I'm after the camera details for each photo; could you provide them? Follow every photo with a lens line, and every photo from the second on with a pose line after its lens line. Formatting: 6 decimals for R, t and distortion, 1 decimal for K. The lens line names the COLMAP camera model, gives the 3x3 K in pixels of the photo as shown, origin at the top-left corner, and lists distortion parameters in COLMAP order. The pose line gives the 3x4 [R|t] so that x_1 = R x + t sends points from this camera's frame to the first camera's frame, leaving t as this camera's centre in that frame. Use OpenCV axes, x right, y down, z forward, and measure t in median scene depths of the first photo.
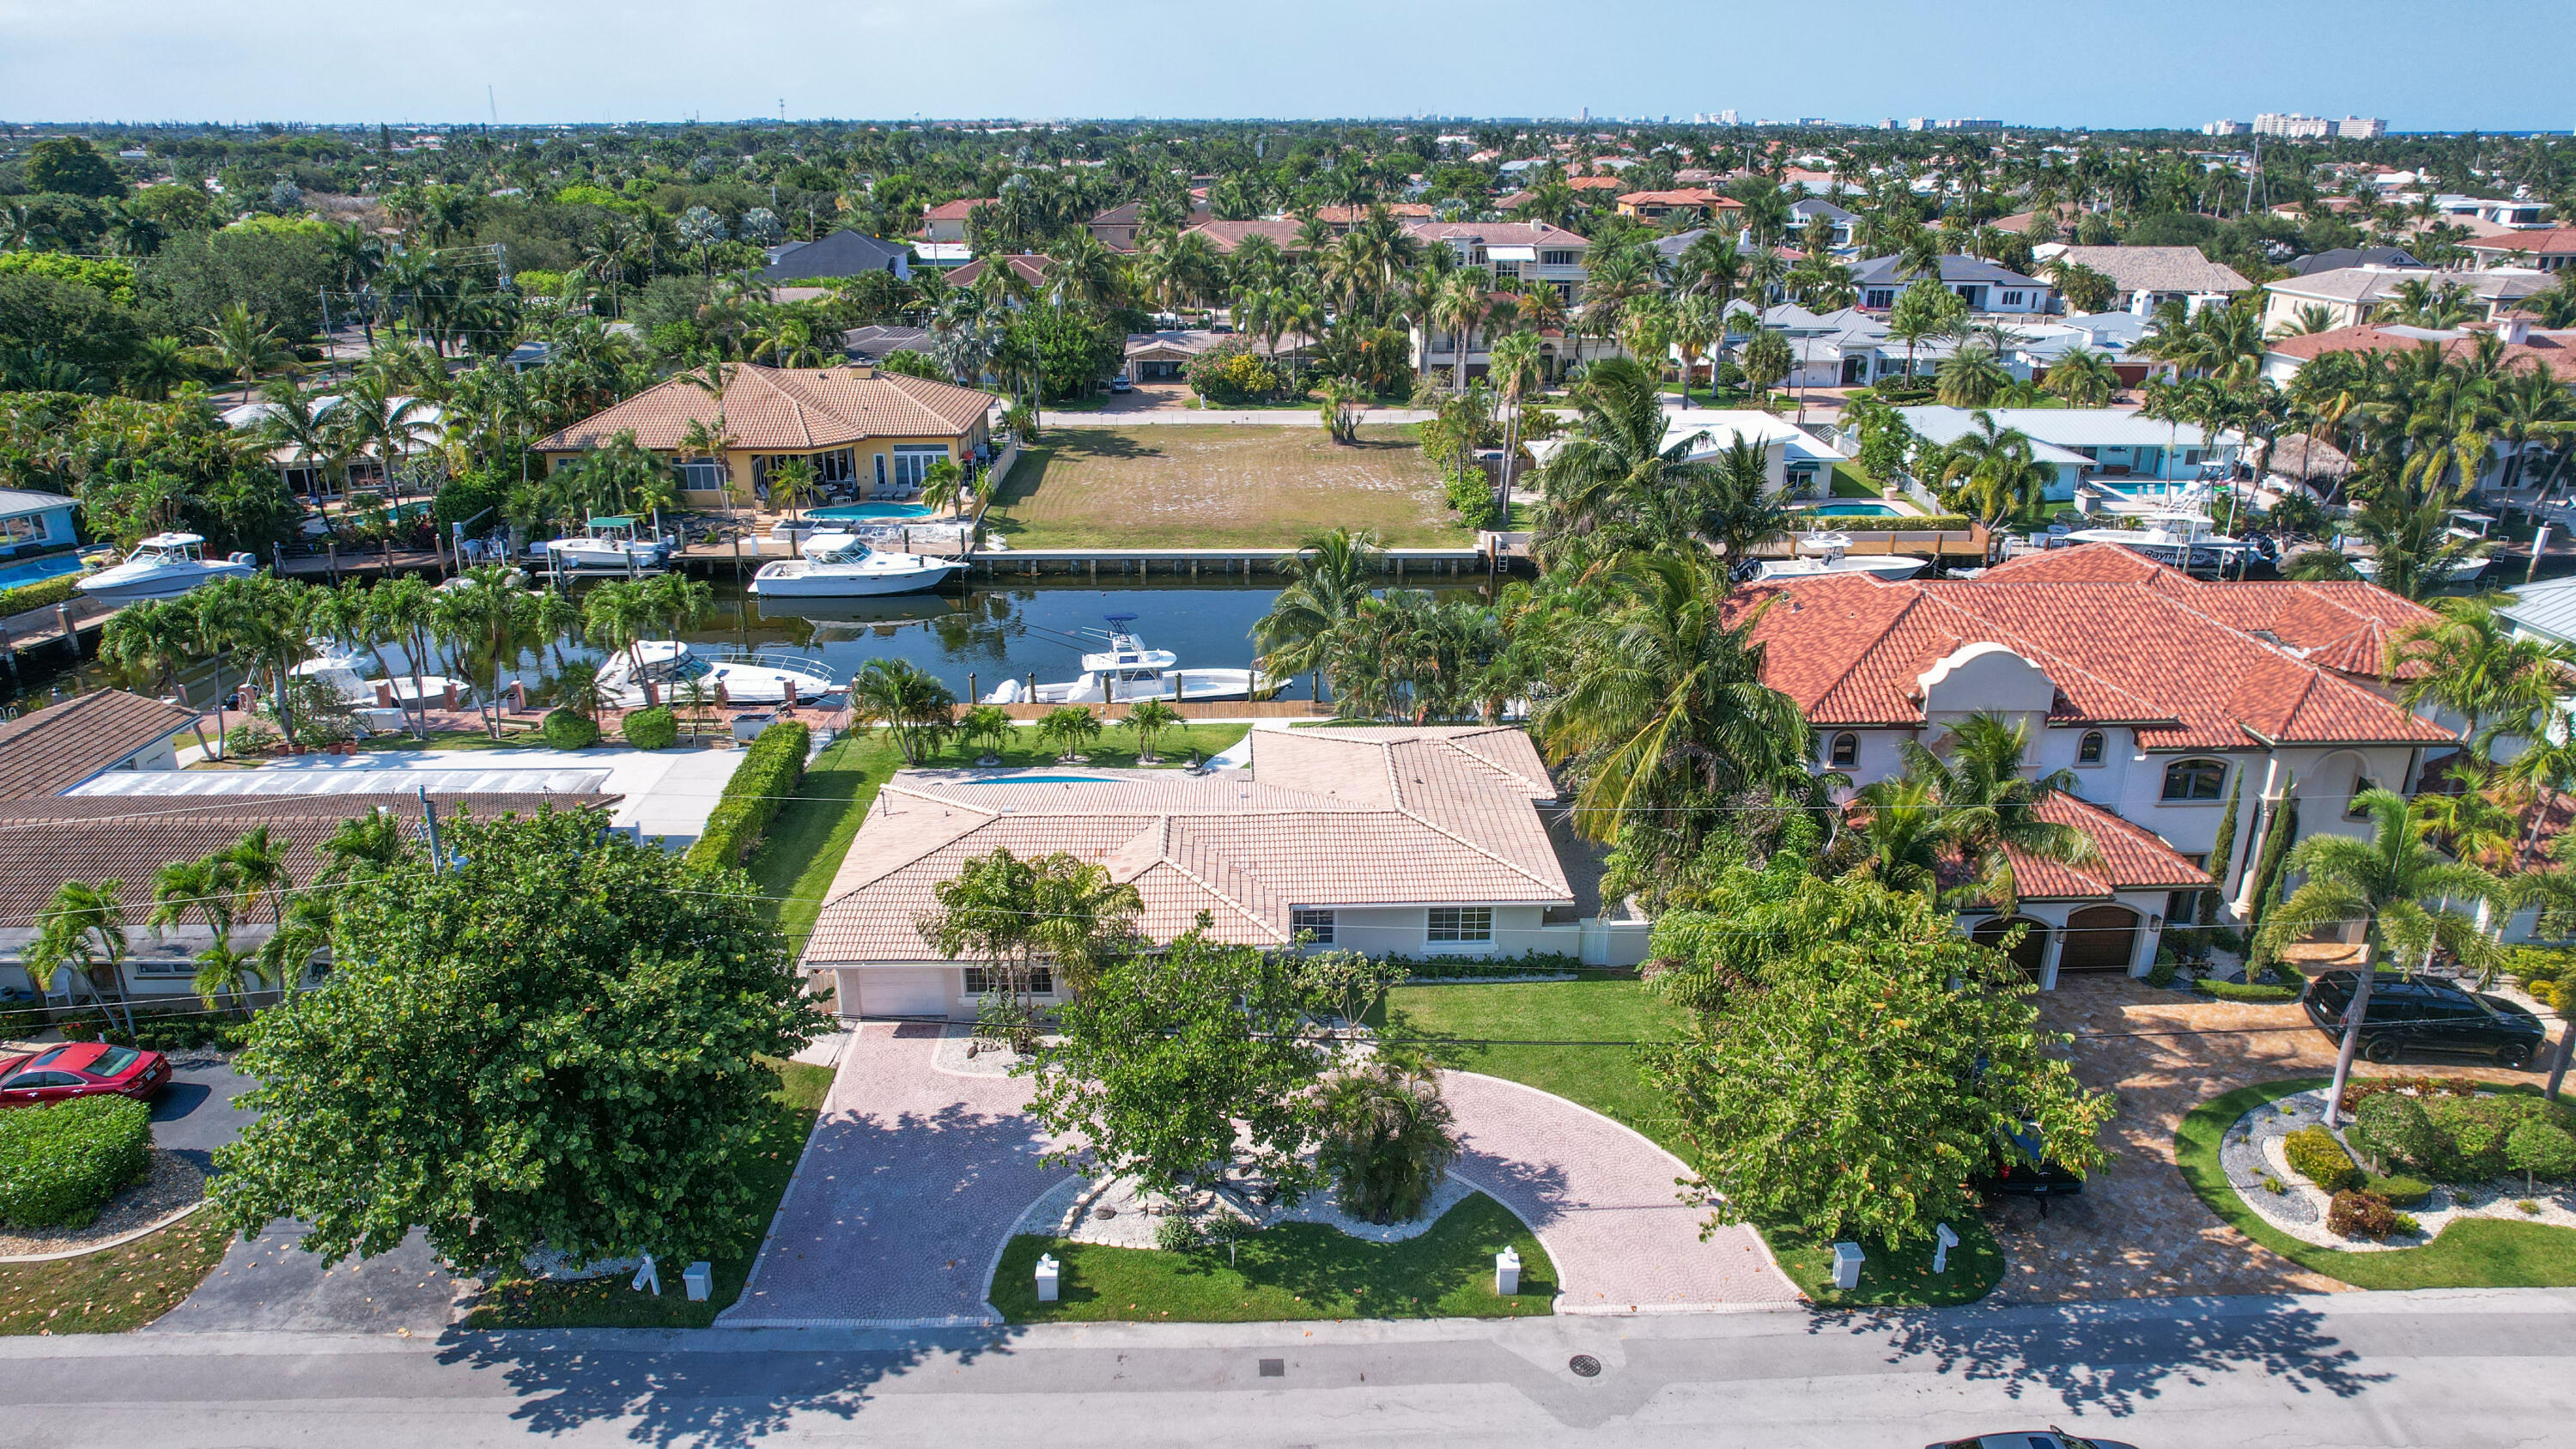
lens RADIAL K [[1641.0, 0, 1288.0], [0, 1641.0, 724.5], [0, 0, 1]] dist [-0.081156, 0.074210]
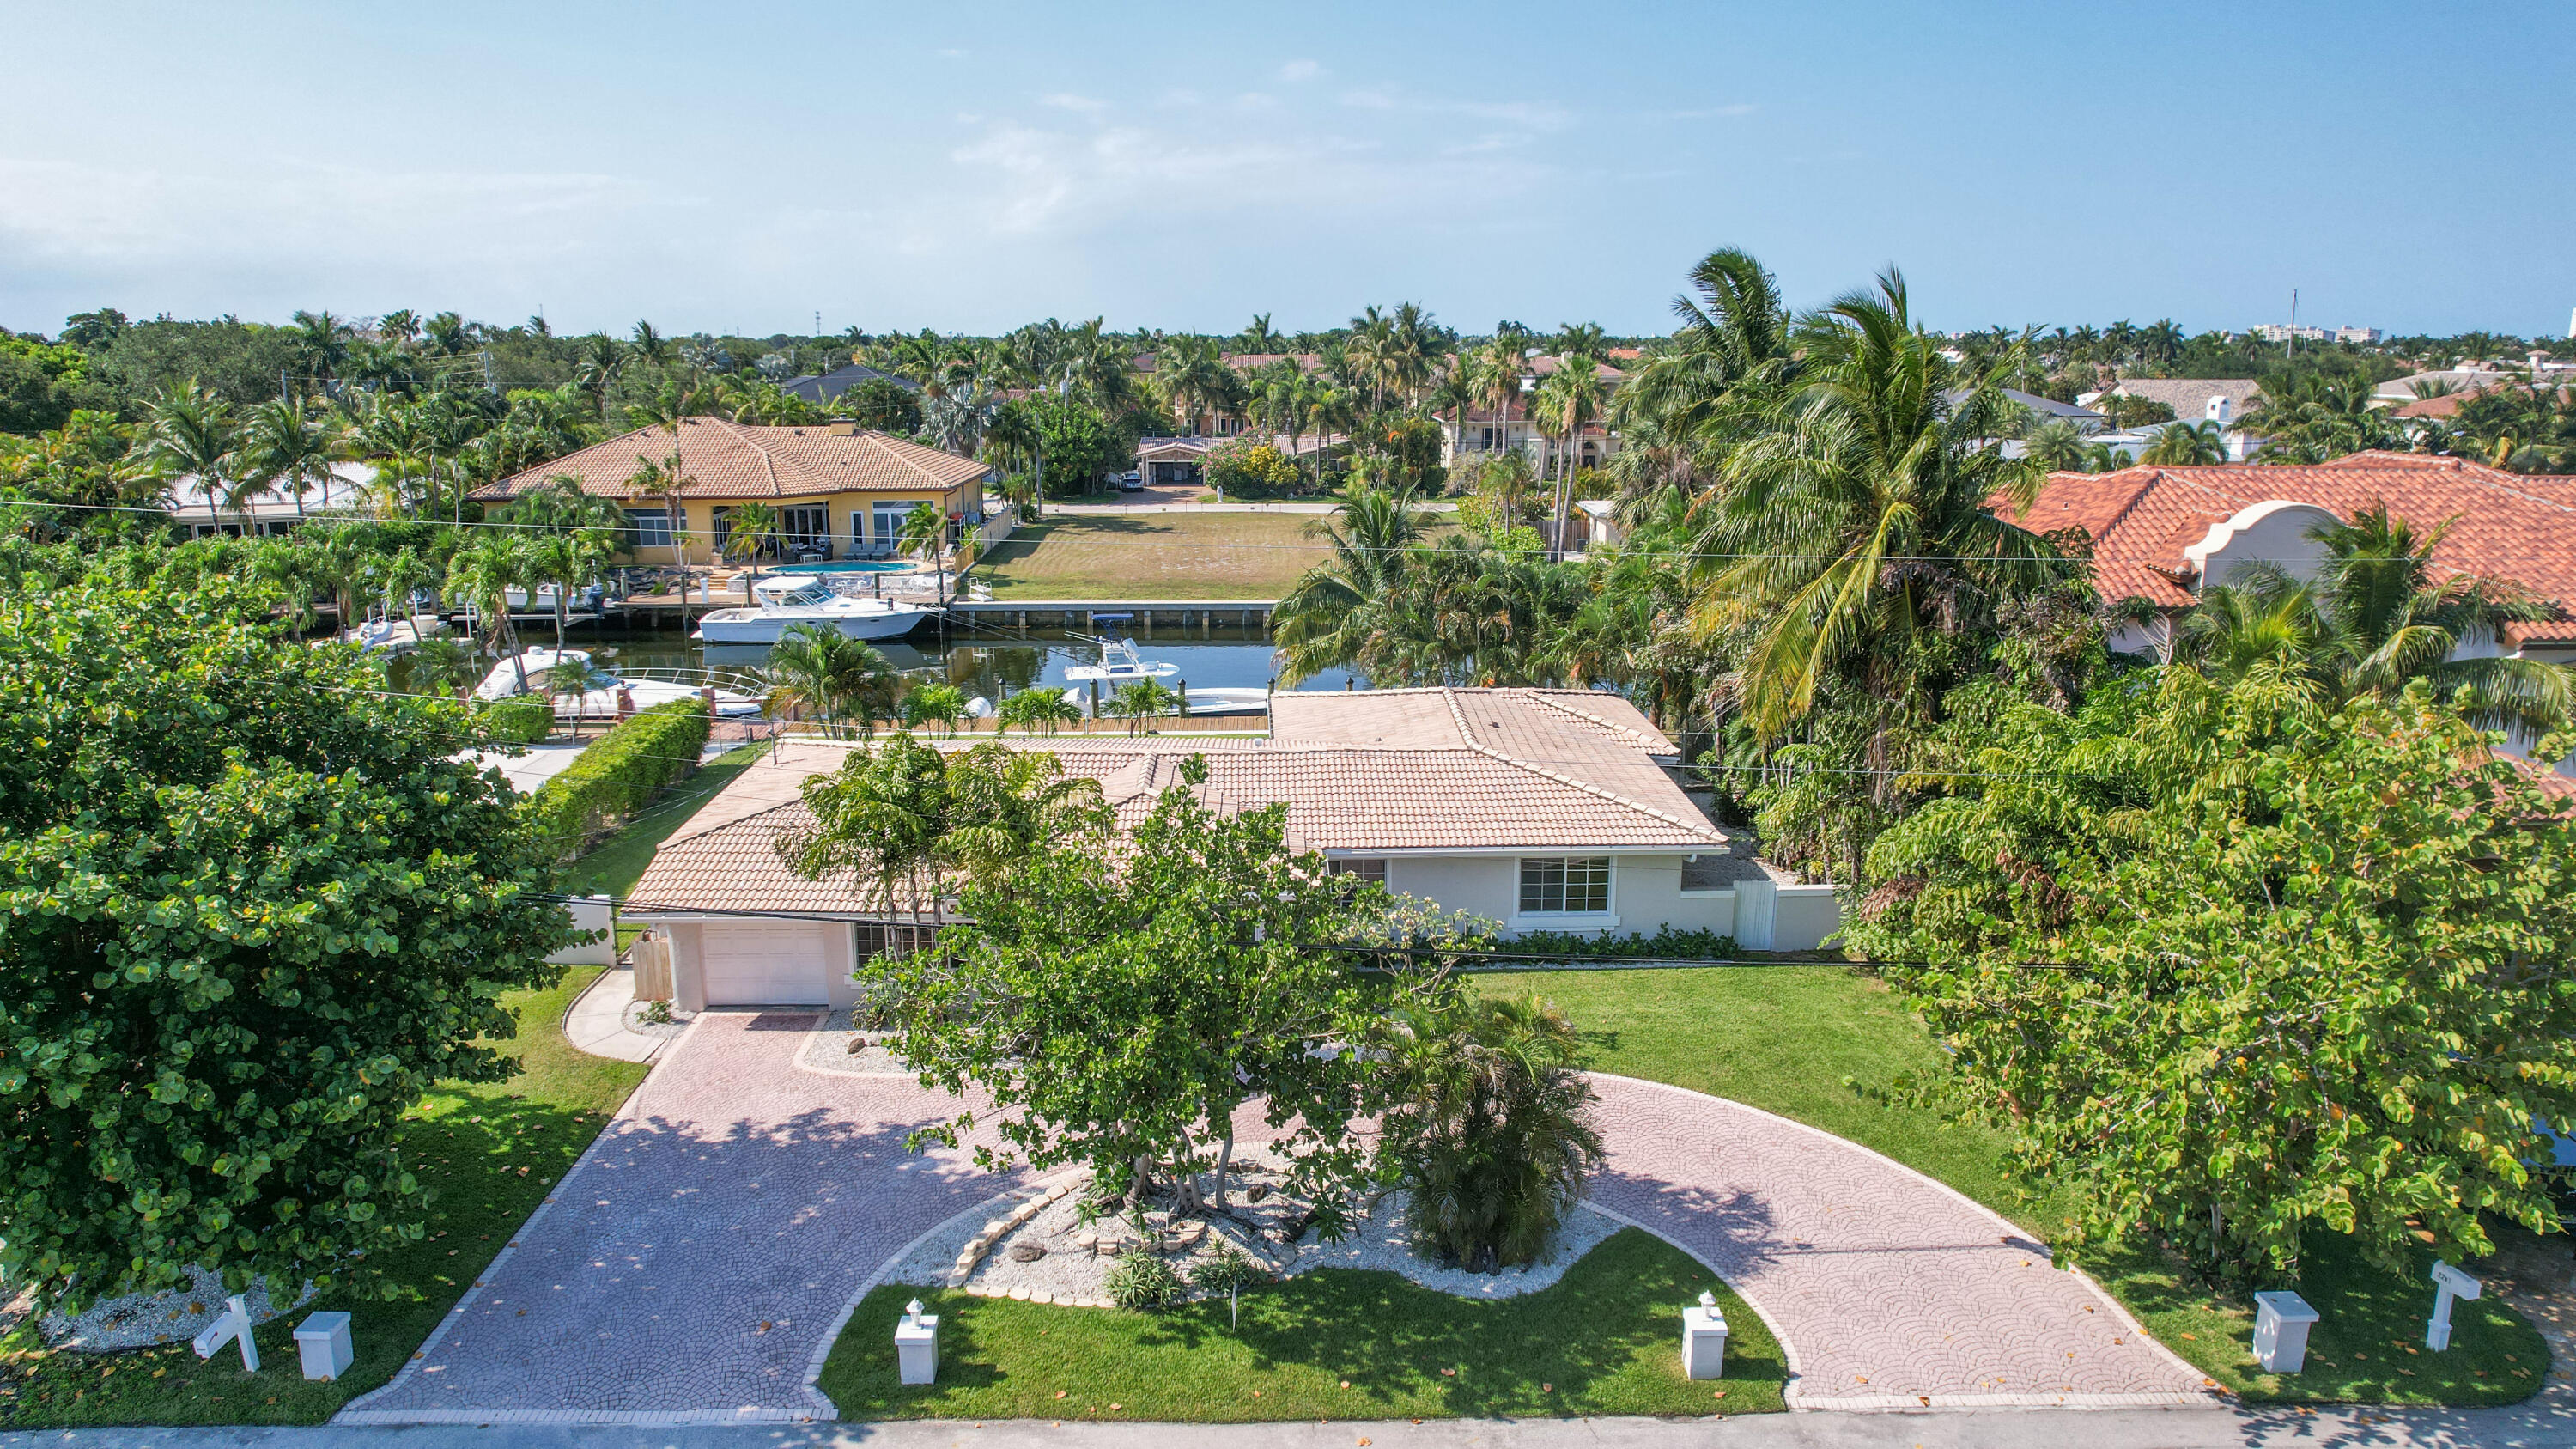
lens RADIAL K [[1641.0, 0, 1288.0], [0, 1641.0, 724.5], [0, 0, 1]] dist [-0.081156, 0.074210]
pose [[0.999924, 0.000829, -0.012266, -0.006915], [-0.002365, 0.992060, -0.125740, 0.176925], [0.012064, 0.125759, 0.991987, 0.363700]]
